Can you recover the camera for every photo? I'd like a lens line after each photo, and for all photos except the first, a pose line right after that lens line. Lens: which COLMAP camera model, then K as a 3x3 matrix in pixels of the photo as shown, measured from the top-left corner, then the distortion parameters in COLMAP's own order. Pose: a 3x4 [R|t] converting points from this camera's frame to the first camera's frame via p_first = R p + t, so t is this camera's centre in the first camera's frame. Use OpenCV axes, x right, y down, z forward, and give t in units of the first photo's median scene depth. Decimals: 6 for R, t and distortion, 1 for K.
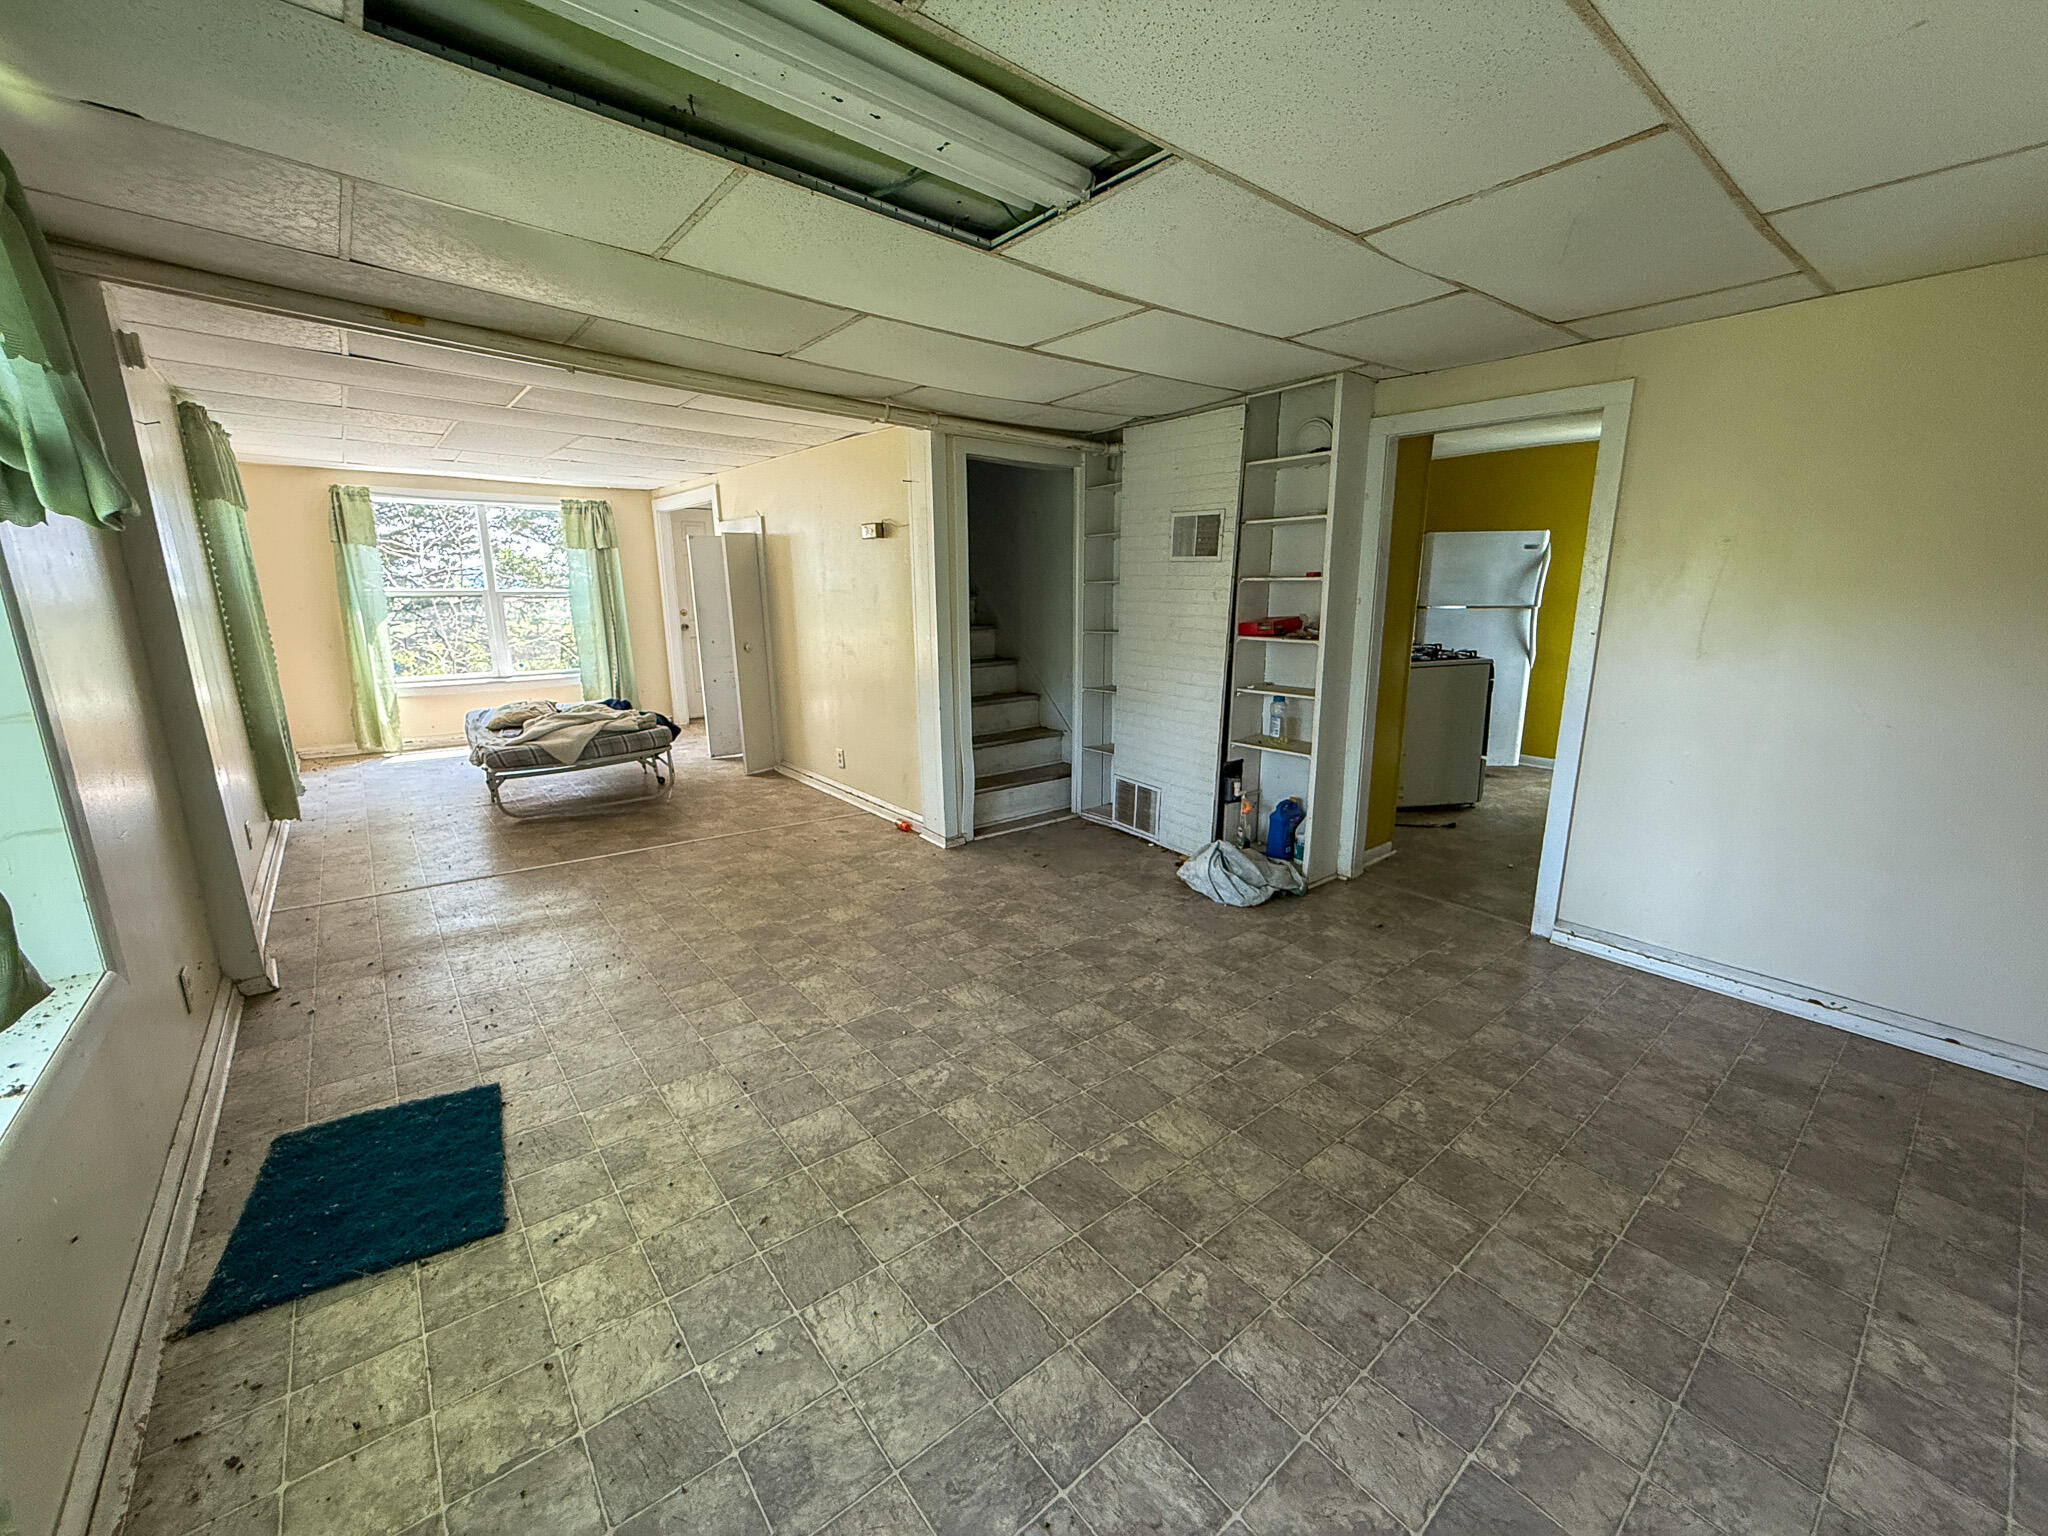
lens RADIAL K [[808.2, 0, 1021.0], [0, 808.2, 774.8], [0, 0, 1]] dist [-0.002797, 0.000439]
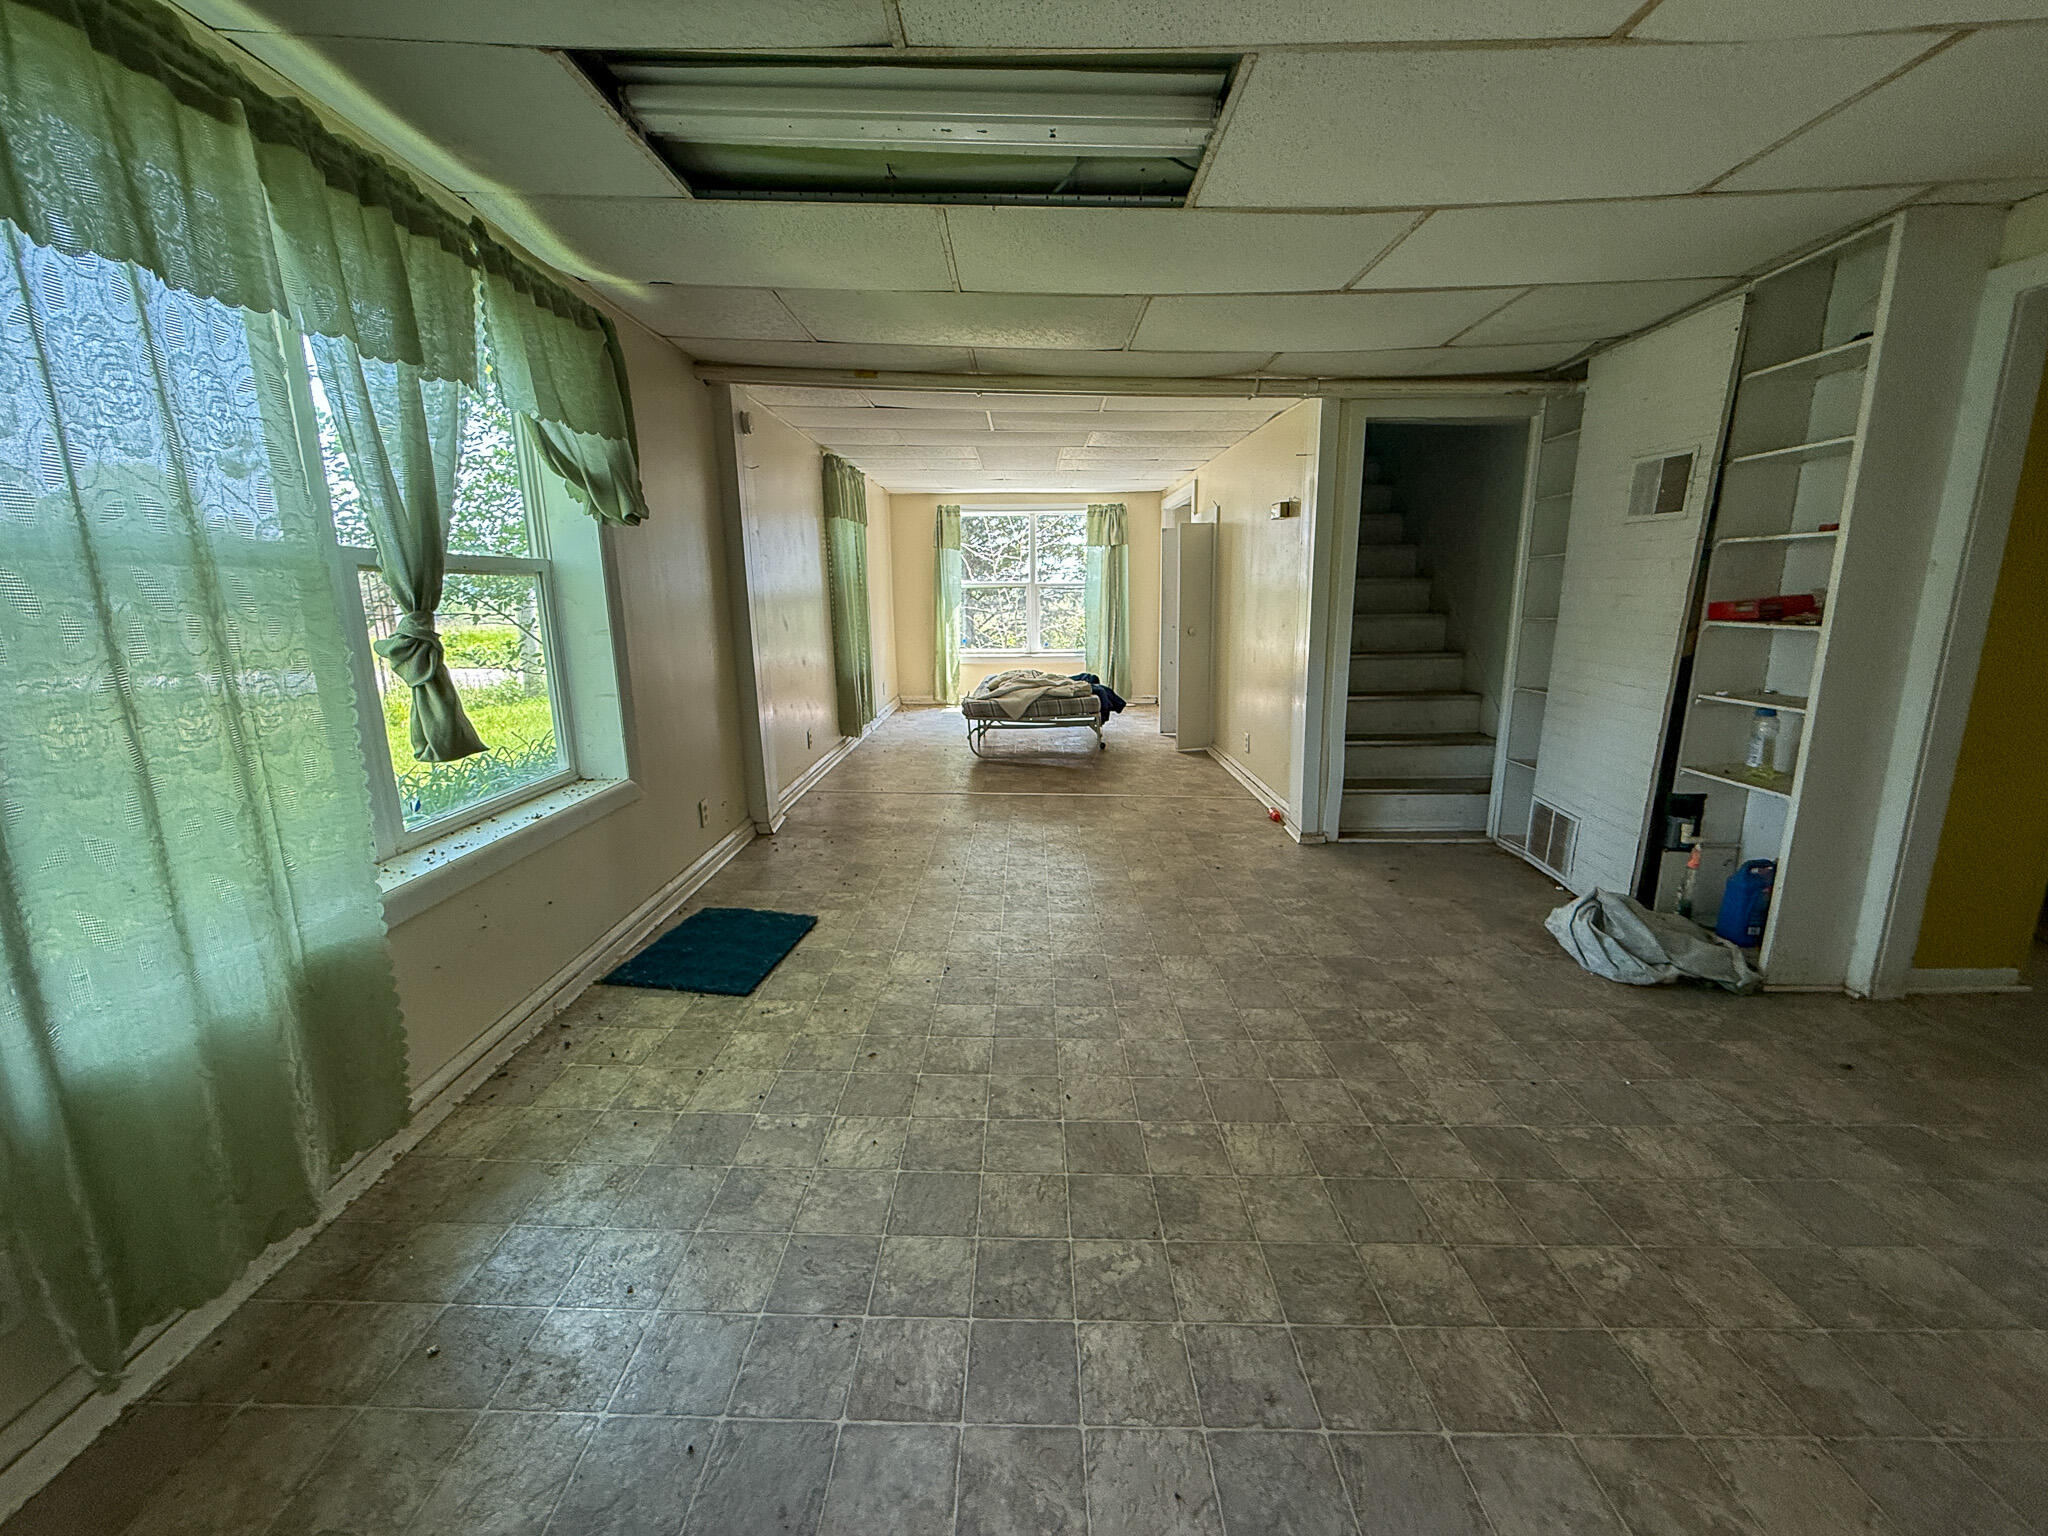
lens RADIAL K [[808.2, 0, 1020.6], [0, 808.2, 773.2], [0, 0, 1]] dist [-0.002797, 0.000439]
pose [[0.771753, 0.135248, -0.621374, 0.285625], [-0.137214, 0.989521, 0.044957, 0.015600], [0.620943, 0.050566, 0.782223, 0.069273]]
